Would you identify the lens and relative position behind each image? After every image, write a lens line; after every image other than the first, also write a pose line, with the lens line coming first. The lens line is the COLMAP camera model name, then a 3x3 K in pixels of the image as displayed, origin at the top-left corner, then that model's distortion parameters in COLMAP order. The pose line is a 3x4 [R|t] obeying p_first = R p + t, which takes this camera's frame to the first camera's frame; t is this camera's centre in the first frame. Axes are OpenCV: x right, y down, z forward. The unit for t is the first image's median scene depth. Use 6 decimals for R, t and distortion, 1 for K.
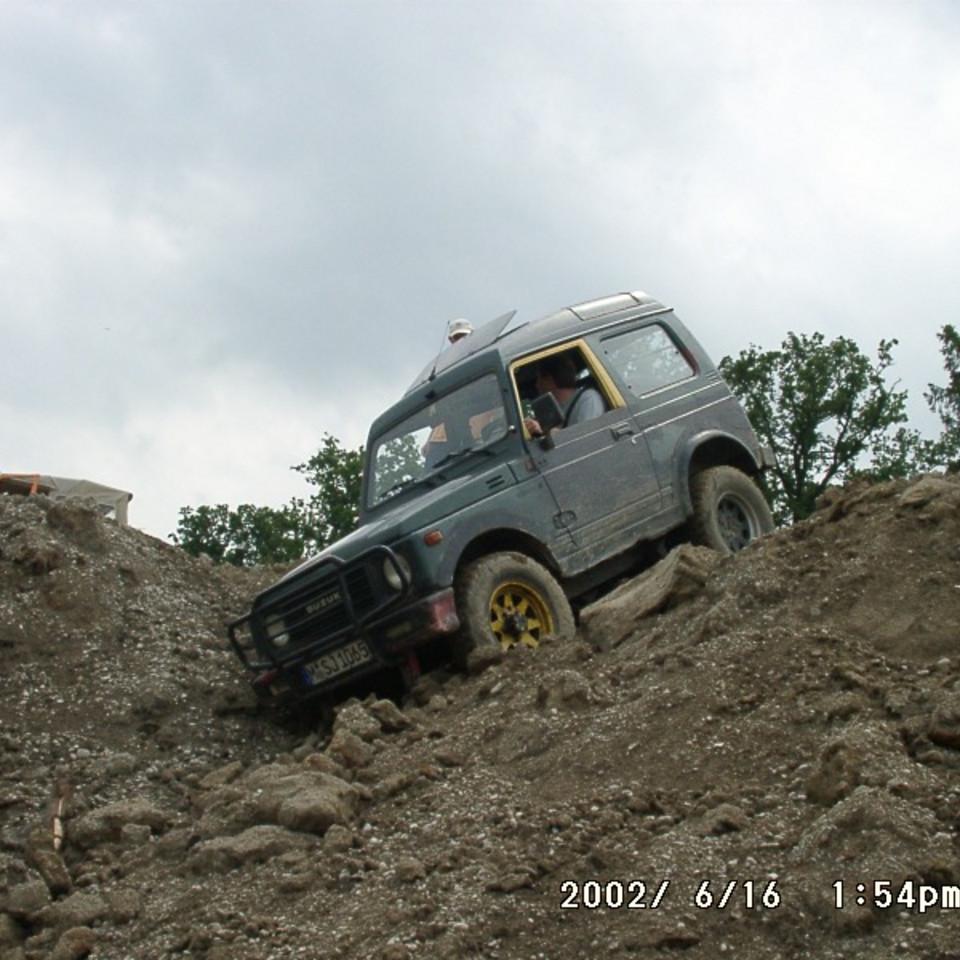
lens RADIAL K [[1567.0, 0, 497.3], [0, 1567.0, 480.0], [0, 0, 1]] dist [-0.150372, 0.144242]
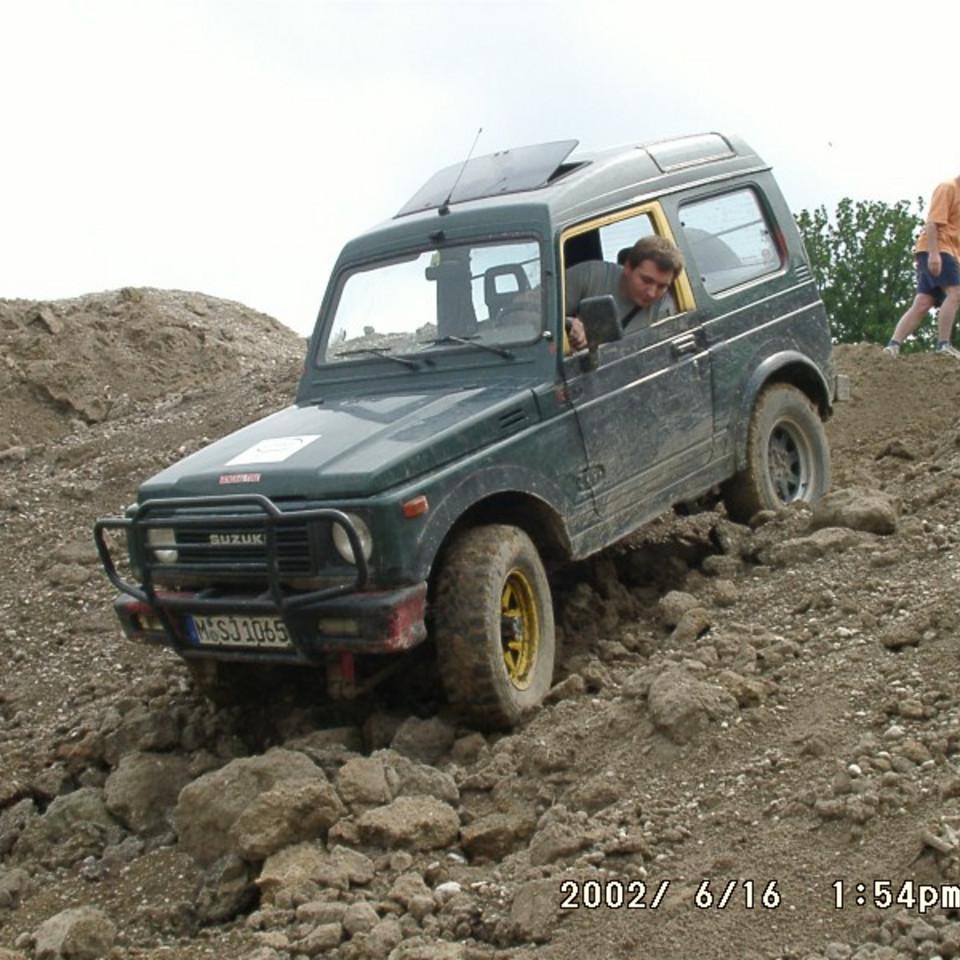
lens RADIAL K [[1567.0, 0, 497.3], [0, 1567.0, 480.0], [0, 0, 1]] dist [-0.150372, 0.144242]
pose [[0.972525, 0.209095, 0.102346, -0.070465], [-0.226916, 0.949634, 0.216111, -0.116993], [-0.052003, -0.233397, 0.970990, 0.303938]]
